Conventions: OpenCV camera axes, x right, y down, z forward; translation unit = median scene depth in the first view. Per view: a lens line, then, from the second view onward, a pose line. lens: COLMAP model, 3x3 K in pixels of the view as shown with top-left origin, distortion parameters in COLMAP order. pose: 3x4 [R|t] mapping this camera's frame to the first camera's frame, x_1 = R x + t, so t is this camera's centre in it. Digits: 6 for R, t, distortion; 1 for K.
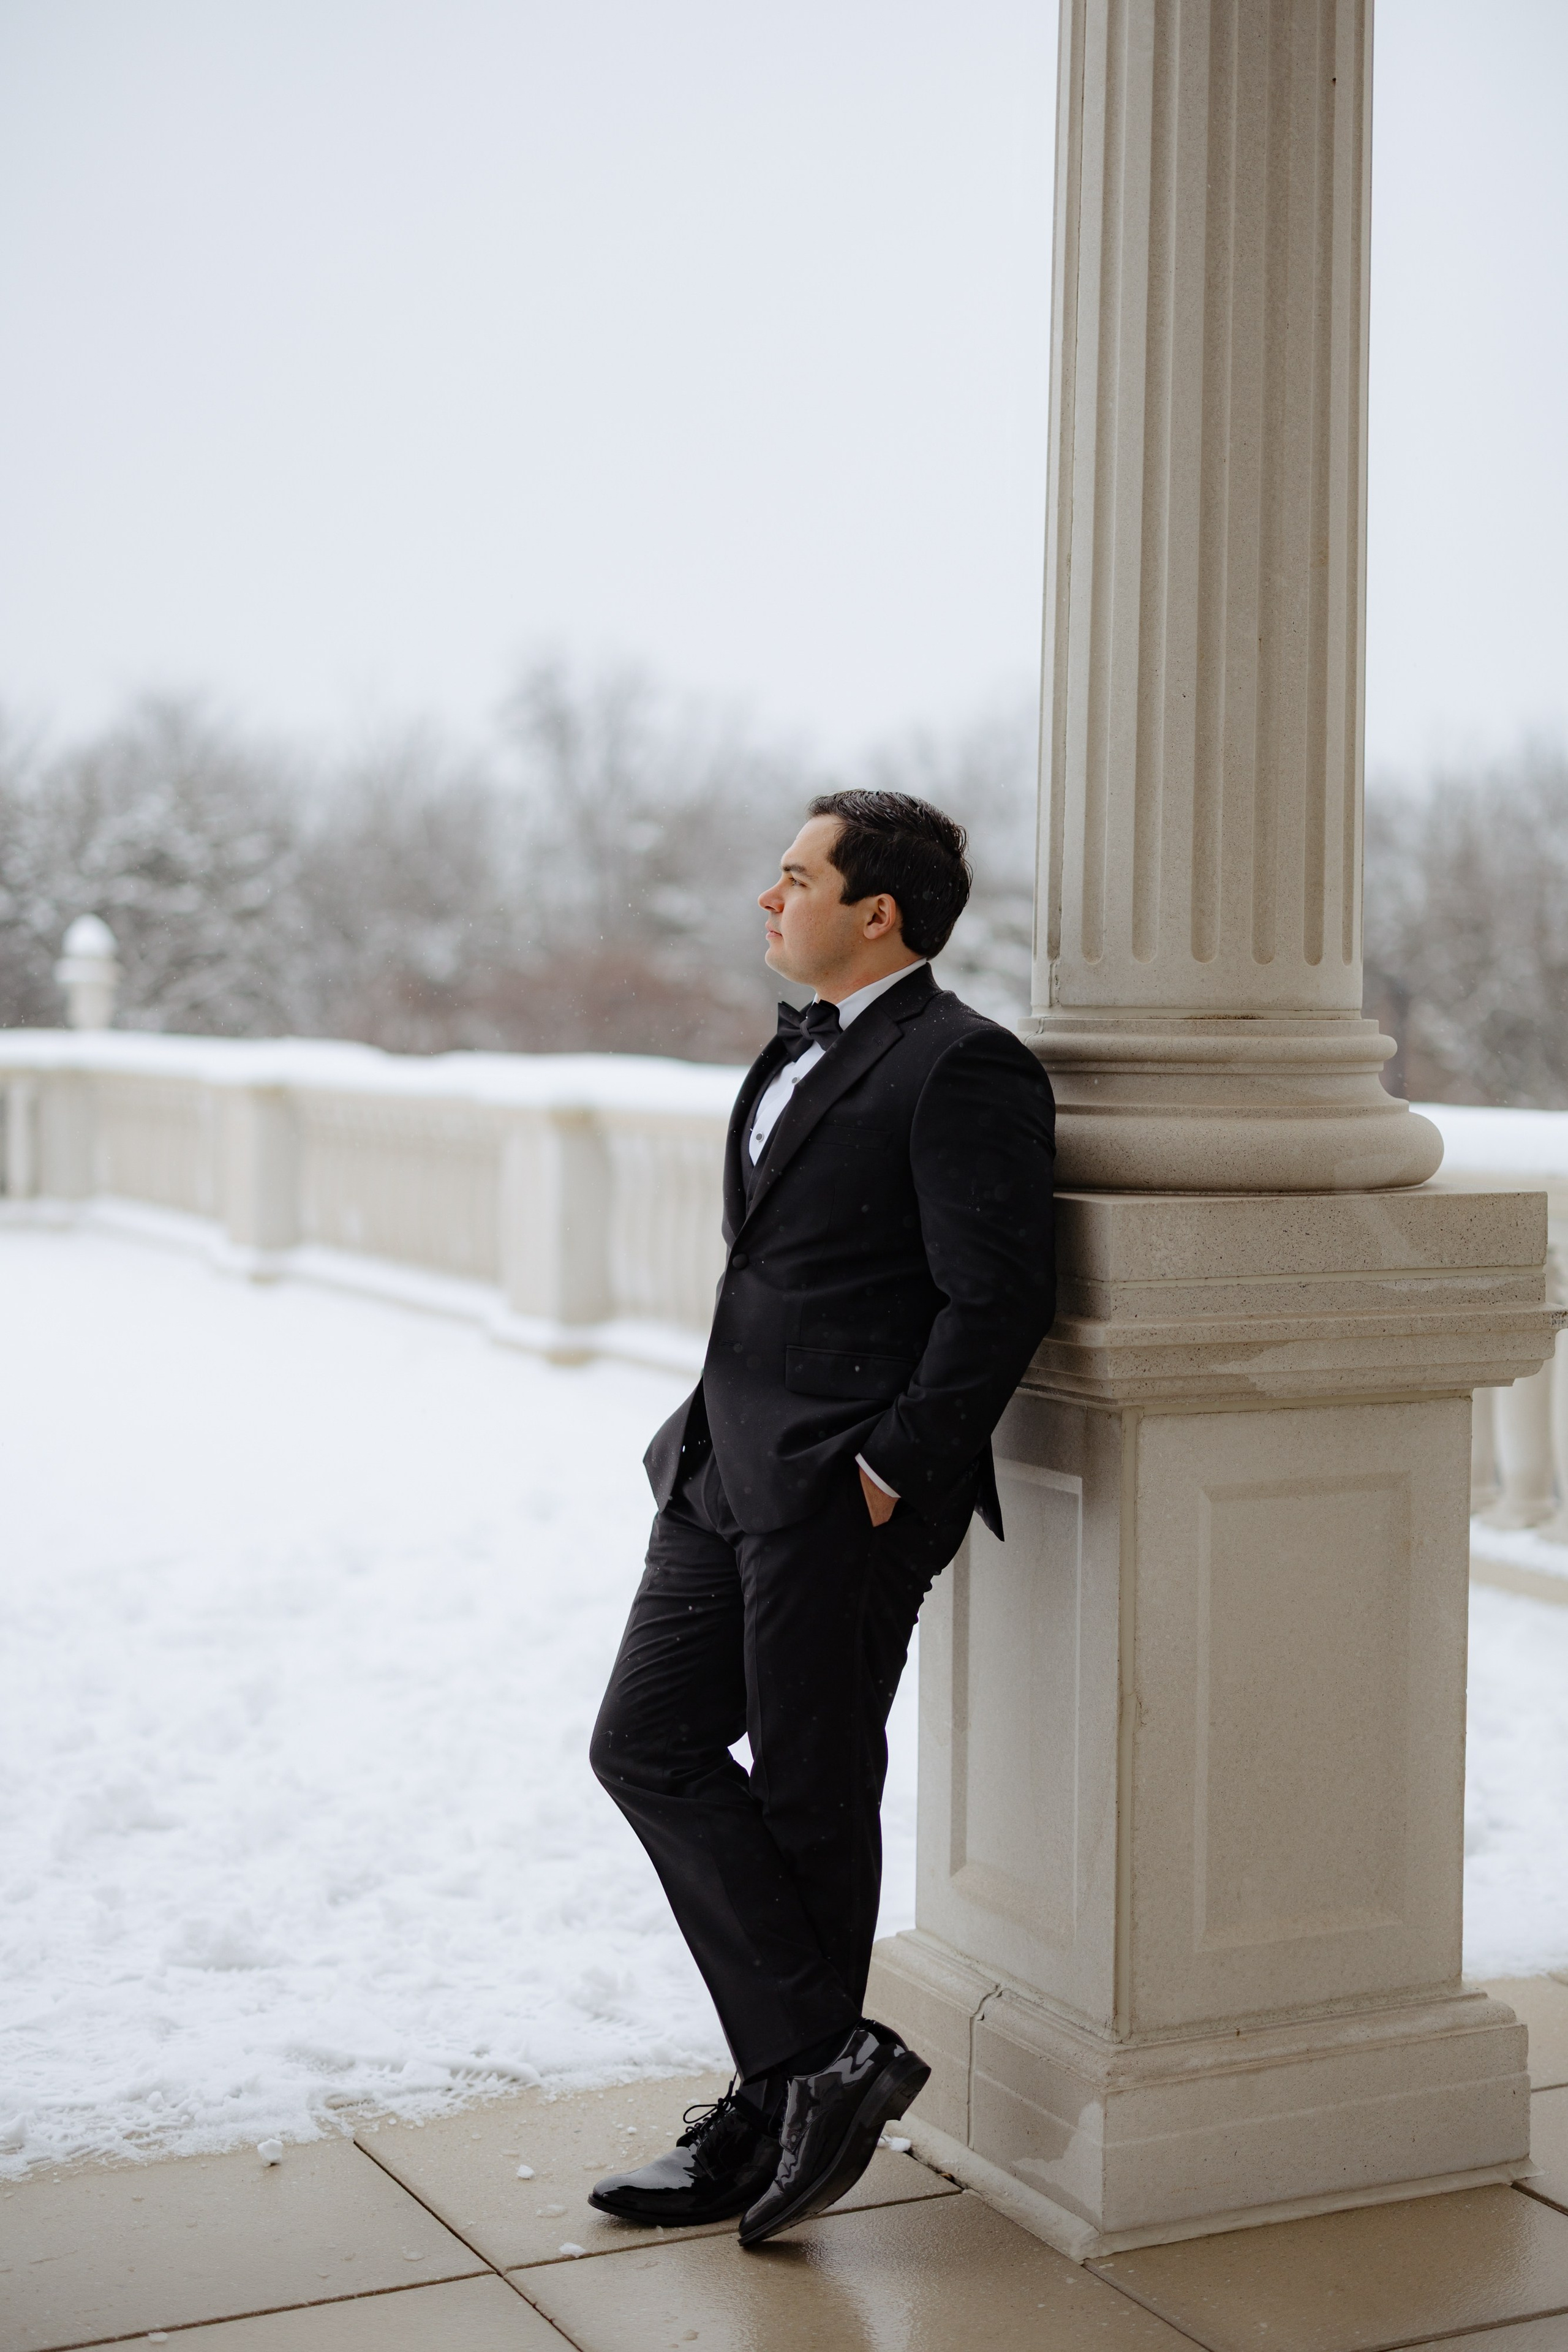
lens RADIAL K [[3353.2, 0, 784.0], [0, 3353.2, 1176.0], [0, 0, 1]] dist [0.007895, 0.016663]
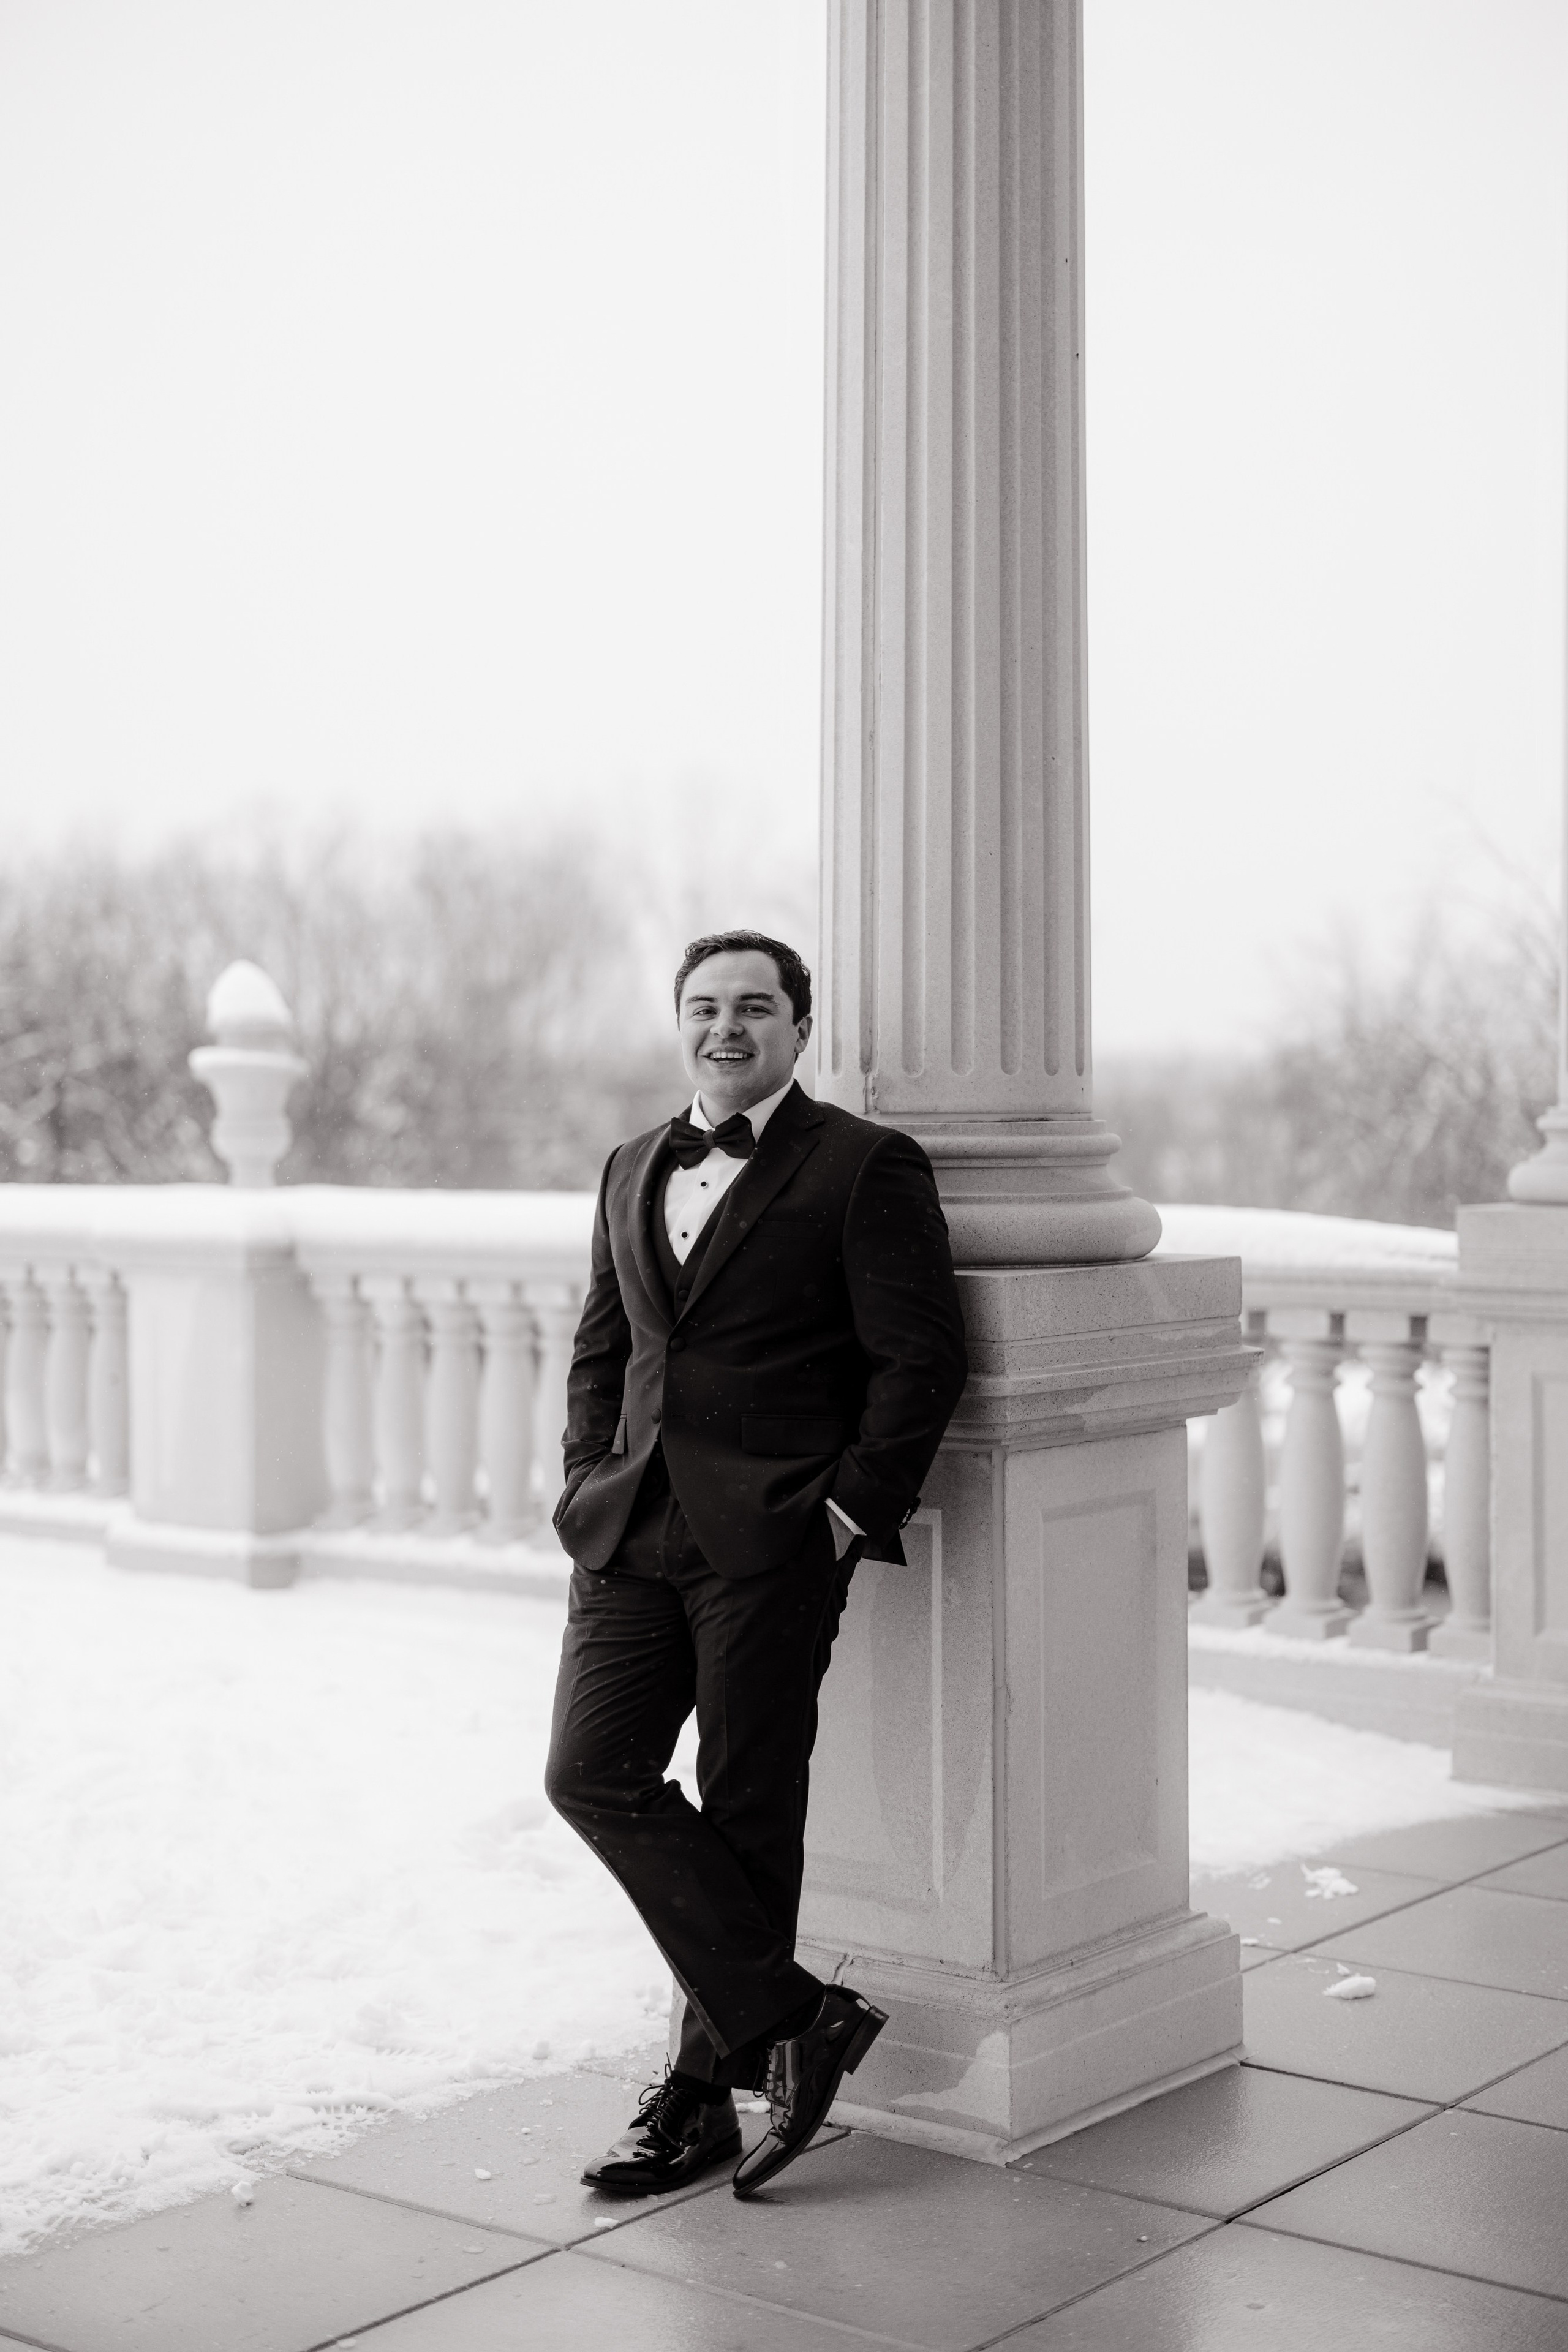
lens RADIAL K [[3353.2, 0, 784.0], [0, 3353.2, 1176.0], [0, 0, 1]] dist [0.007895, 0.016663]
pose [[0.907756, -0.023907, 0.418816, -0.457477], [0.035512, 0.999170, -0.019936, -0.006360], [-0.417992, 0.032970, 0.907852, -0.057830]]
